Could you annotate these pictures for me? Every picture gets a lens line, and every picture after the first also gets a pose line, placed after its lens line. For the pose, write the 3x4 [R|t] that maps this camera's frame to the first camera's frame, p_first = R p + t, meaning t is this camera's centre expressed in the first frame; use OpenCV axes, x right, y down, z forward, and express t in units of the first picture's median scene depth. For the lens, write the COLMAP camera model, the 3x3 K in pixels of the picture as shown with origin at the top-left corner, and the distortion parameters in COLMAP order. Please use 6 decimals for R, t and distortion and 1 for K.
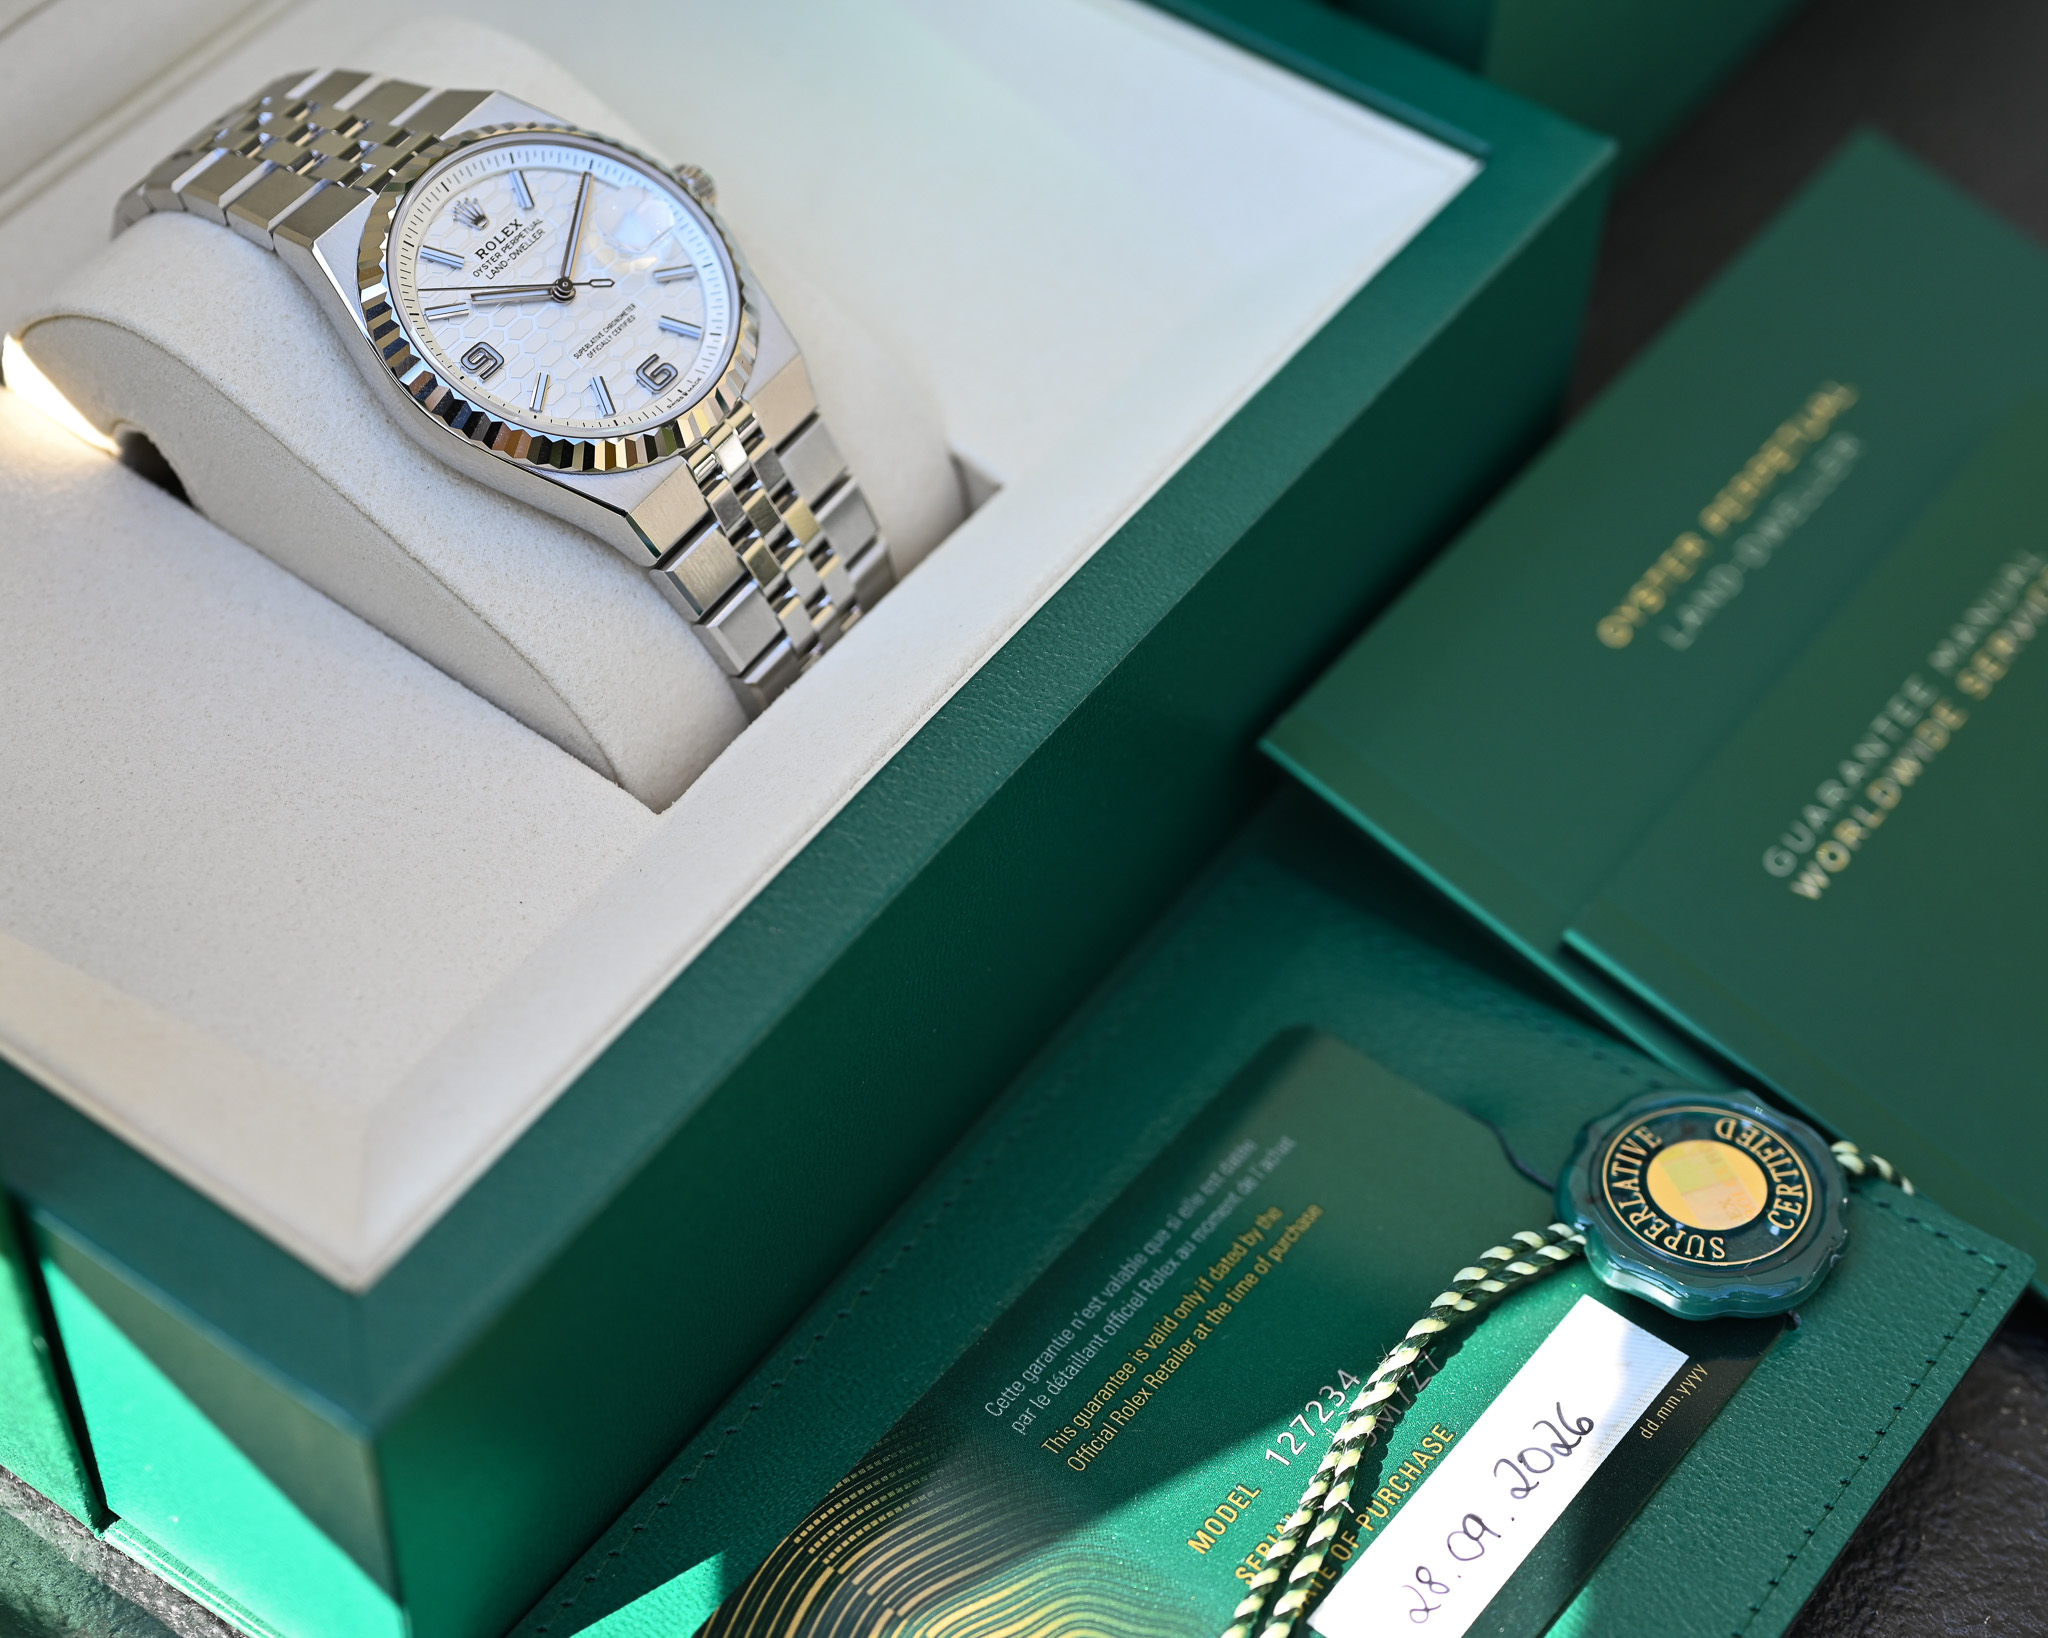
lens RADIAL K [[4023.6, 0, 1026.2], [0, 4023.6, 882.7], [0, 0, 1]] dist [-0.087675, -0.135042]
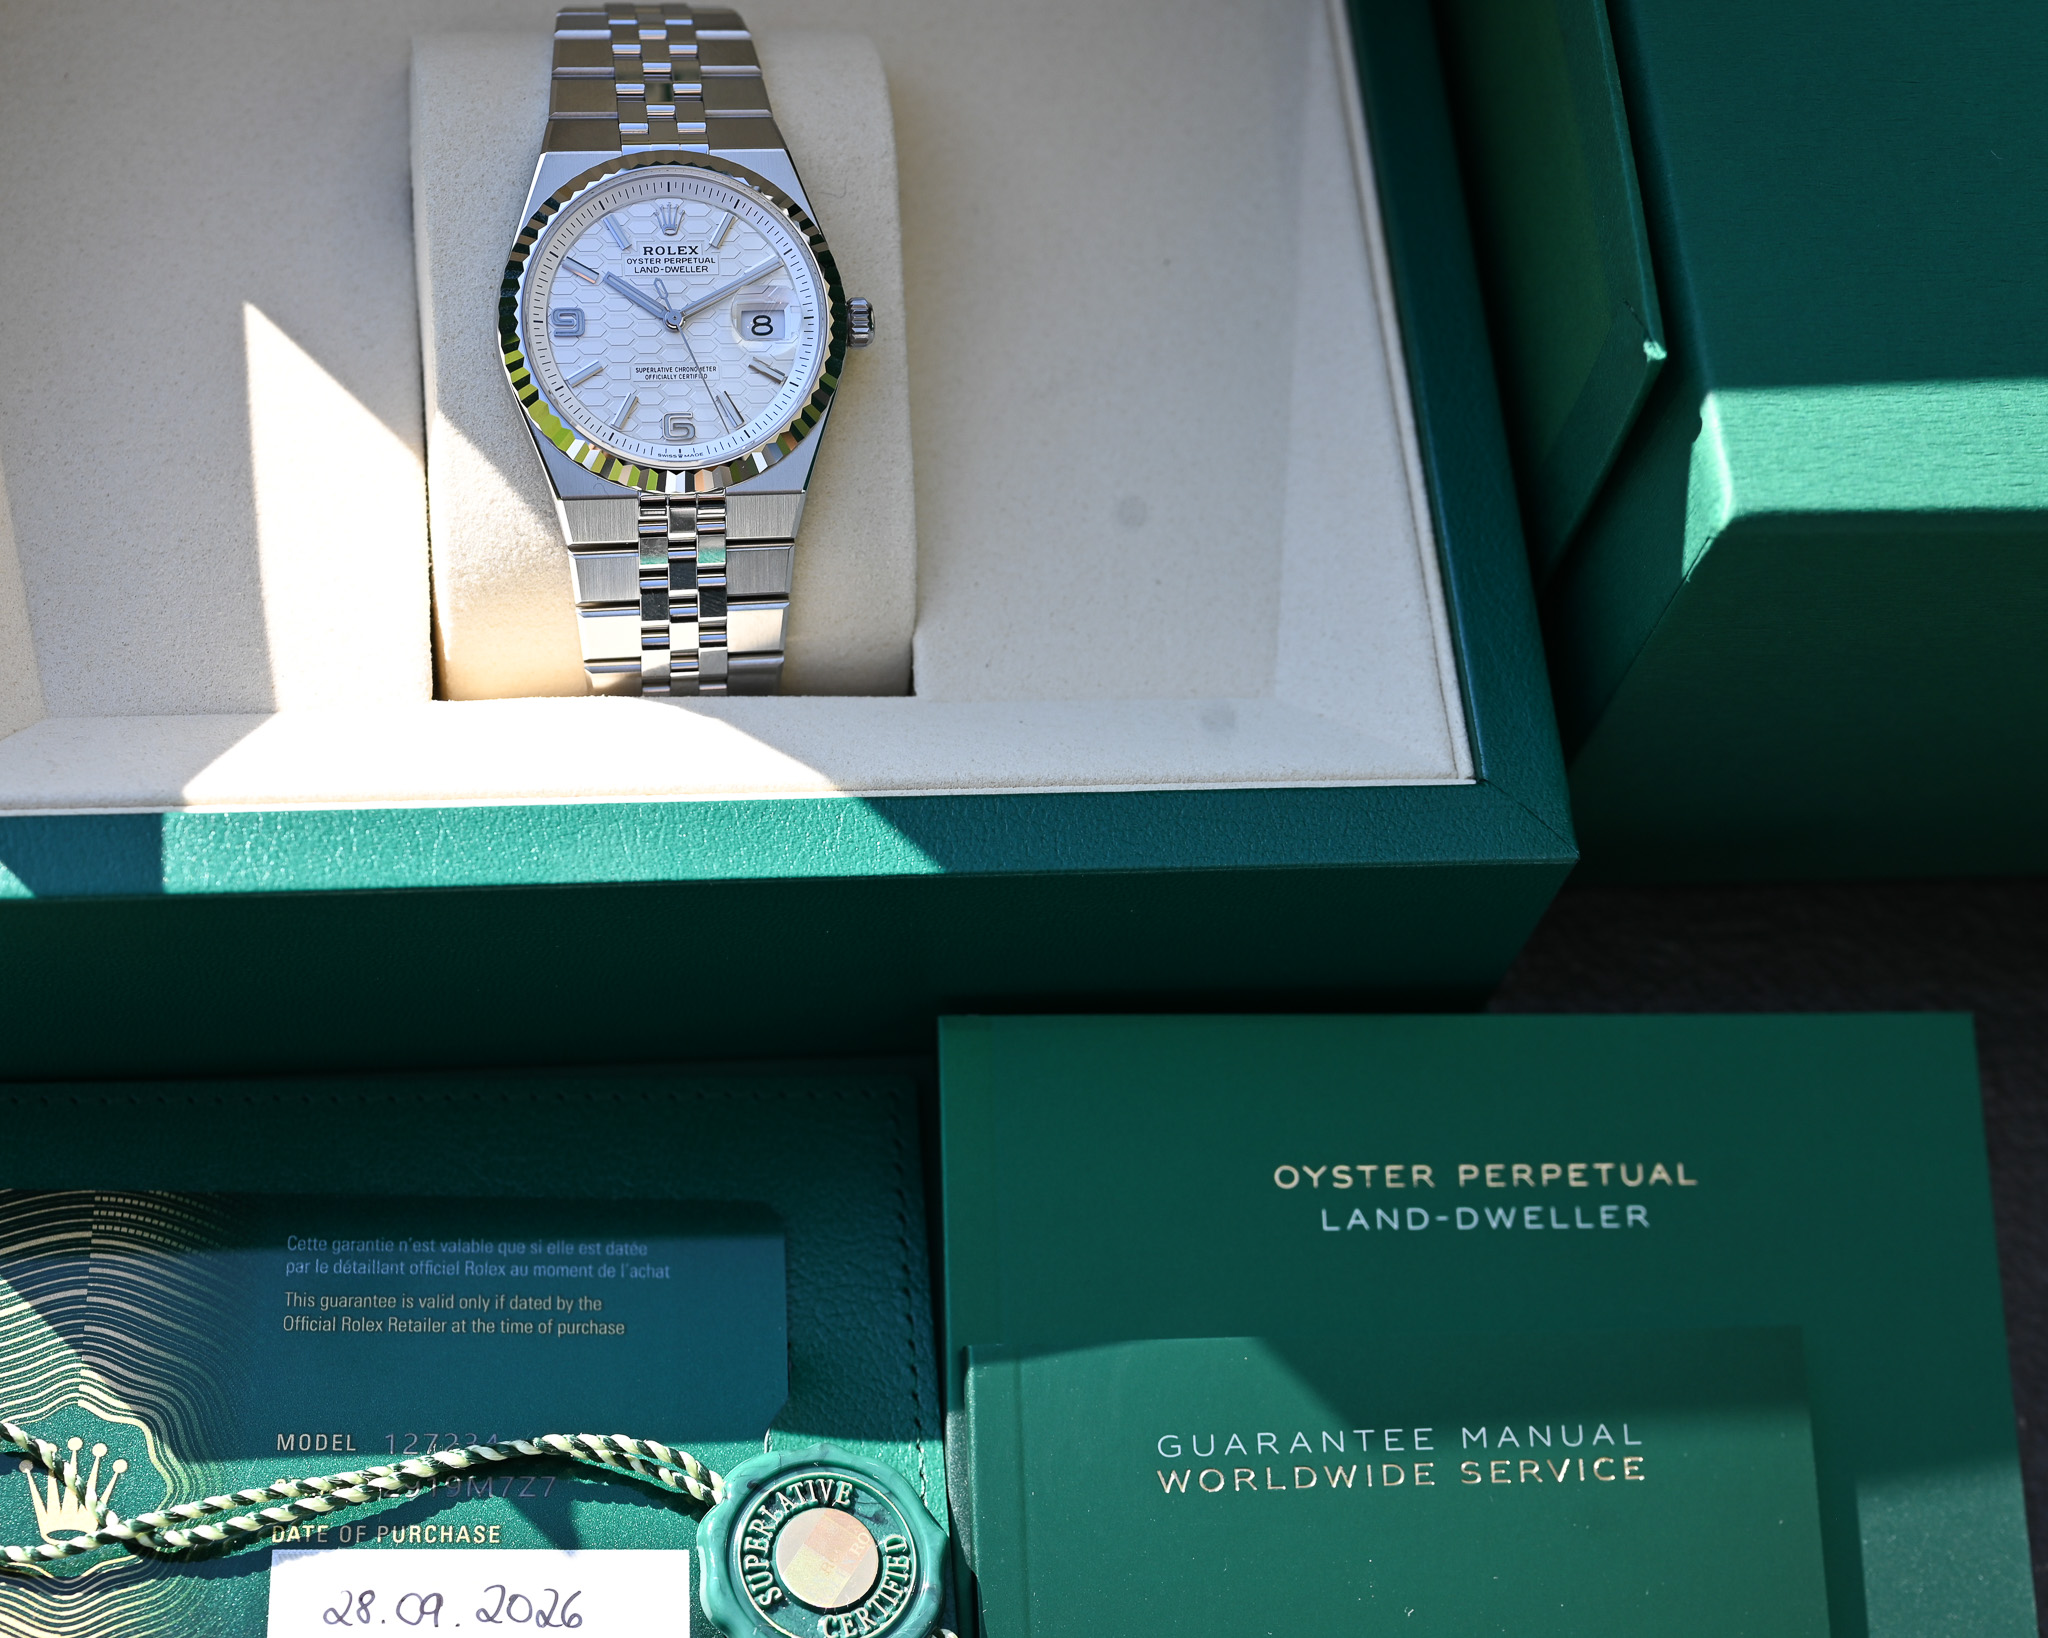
lens RADIAL K [[3923.4, 0, 1019.7], [0, 3923.4, 789.5], [0, 0, 1]] dist [-0.098747, 0.231154]
pose [[0.652396, 0.699518, -0.291641, 0.379528], [-0.654492, 0.714038, 0.248575, -0.399993], [0.382126, 0.028708, 0.923664, -0.013491]]
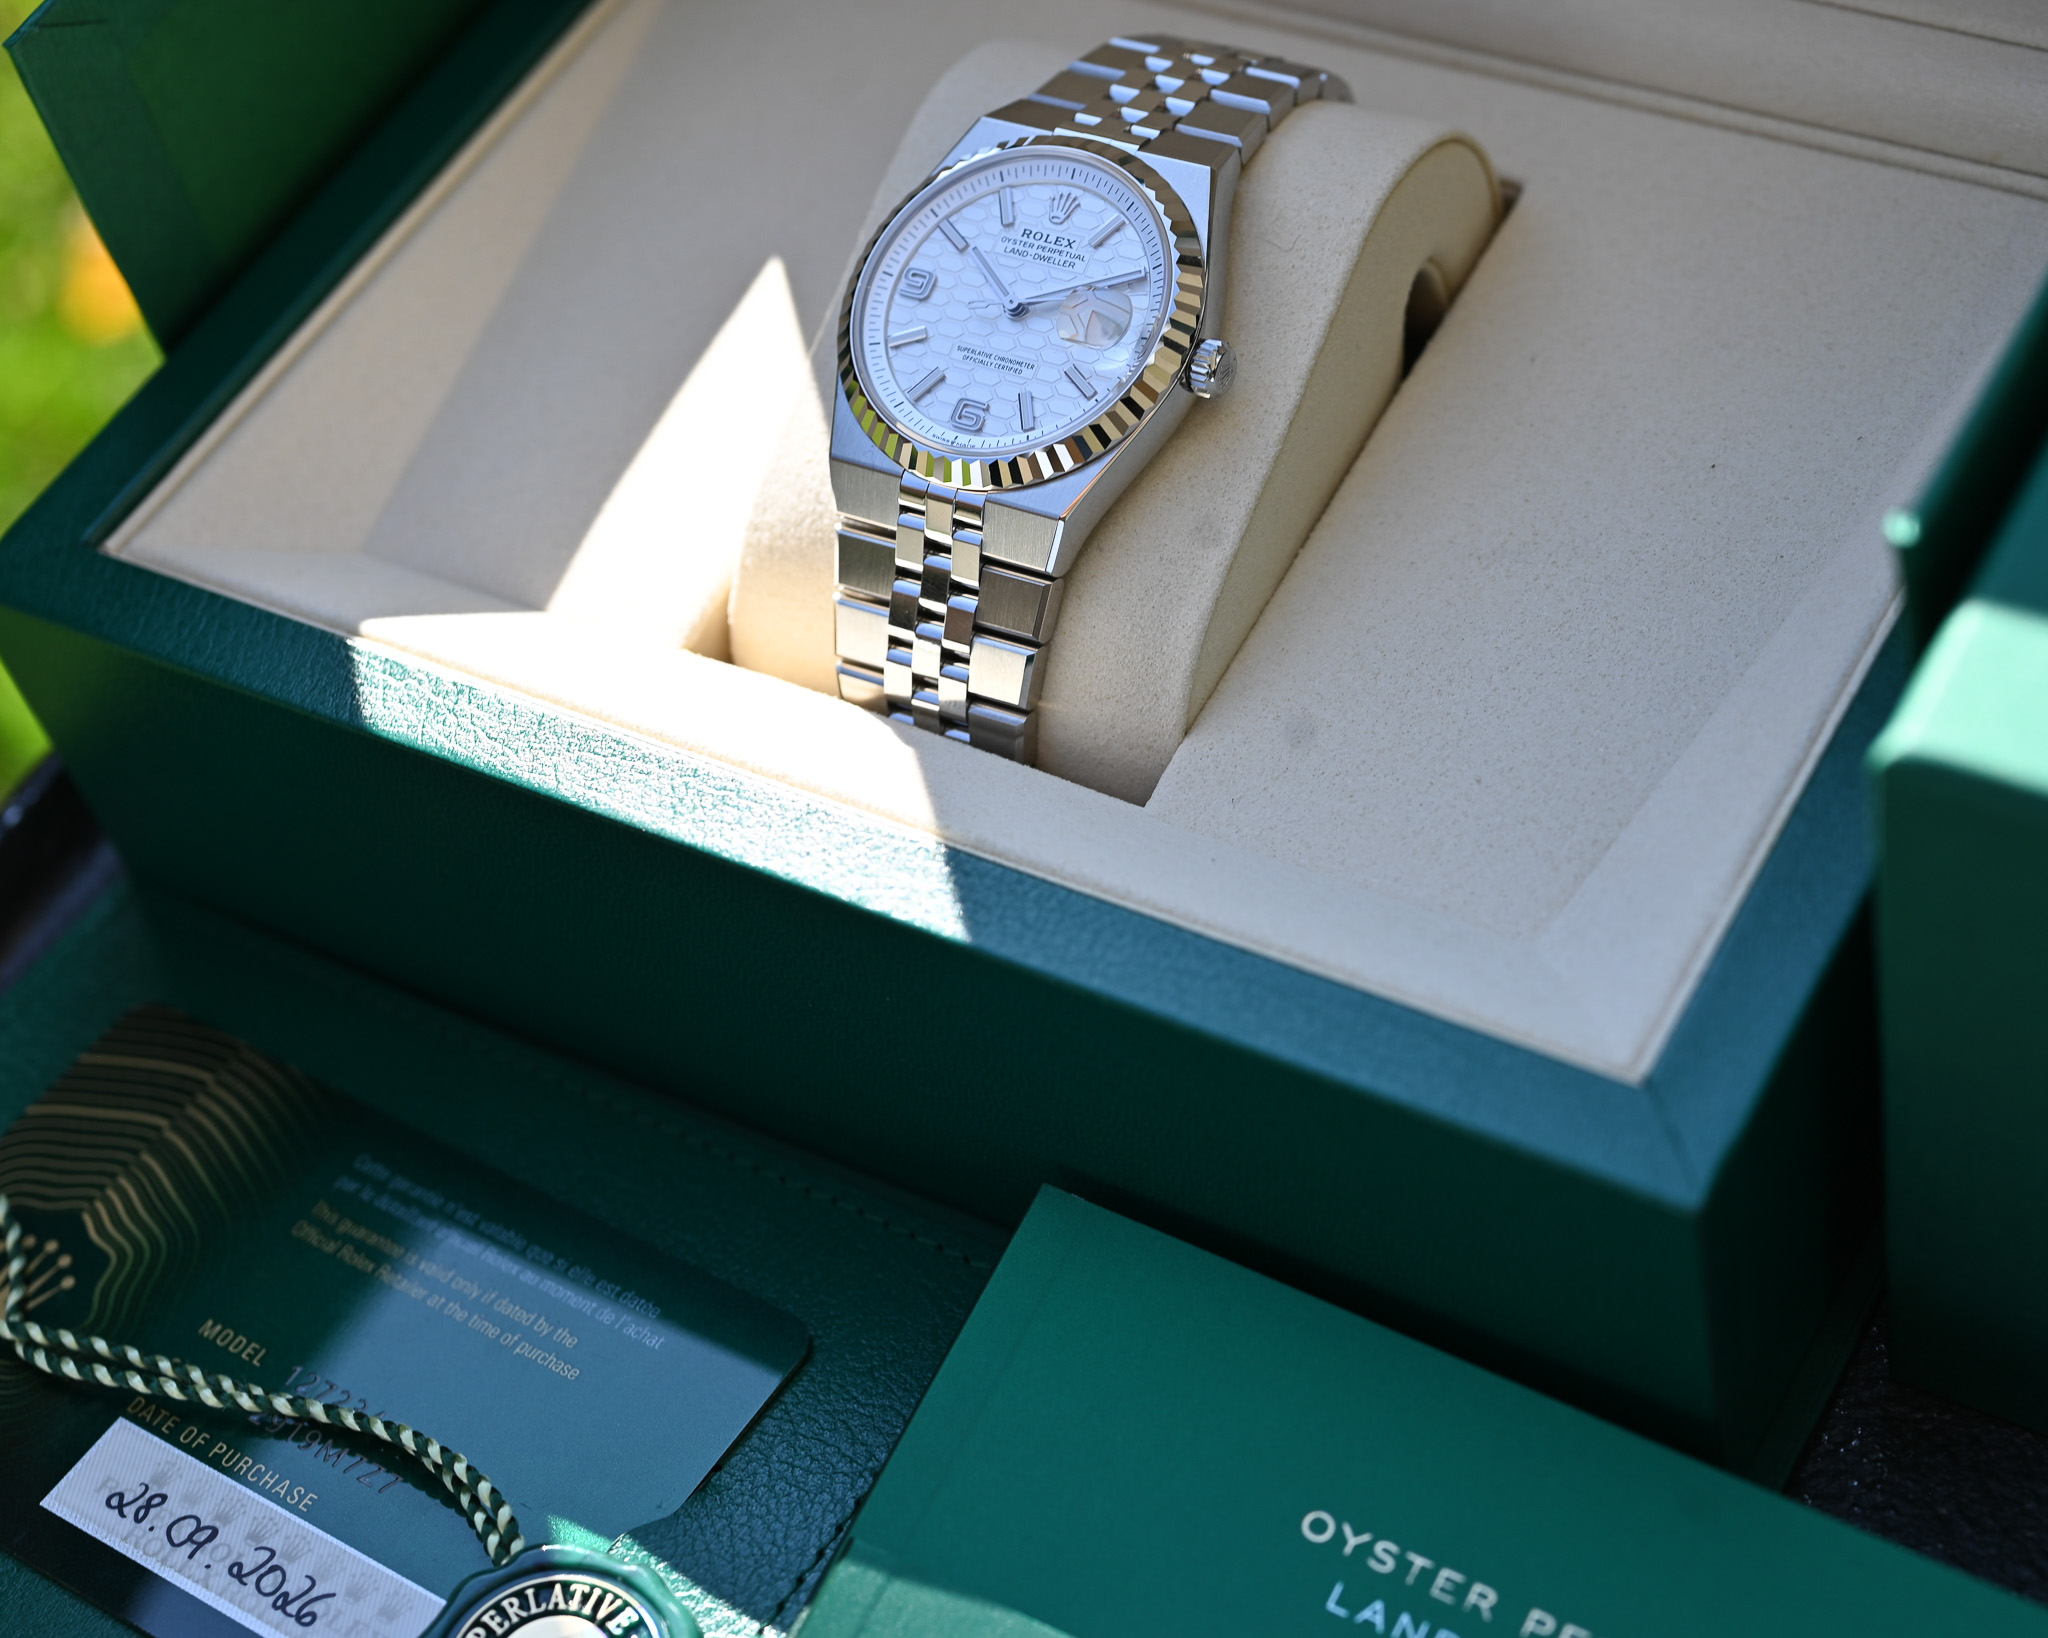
lens RADIAL K [[3782.0, 0, 1028.2], [0, 3782.0, 701.6], [0, 0, 1]] dist [-0.051615, 0.179930]
pose [[0.079378, 0.706647, -0.703100, 0.648070], [-0.643166, 0.575183, 0.505472, -0.587379], [0.761601, 0.412087, 0.500148, 0.553262]]
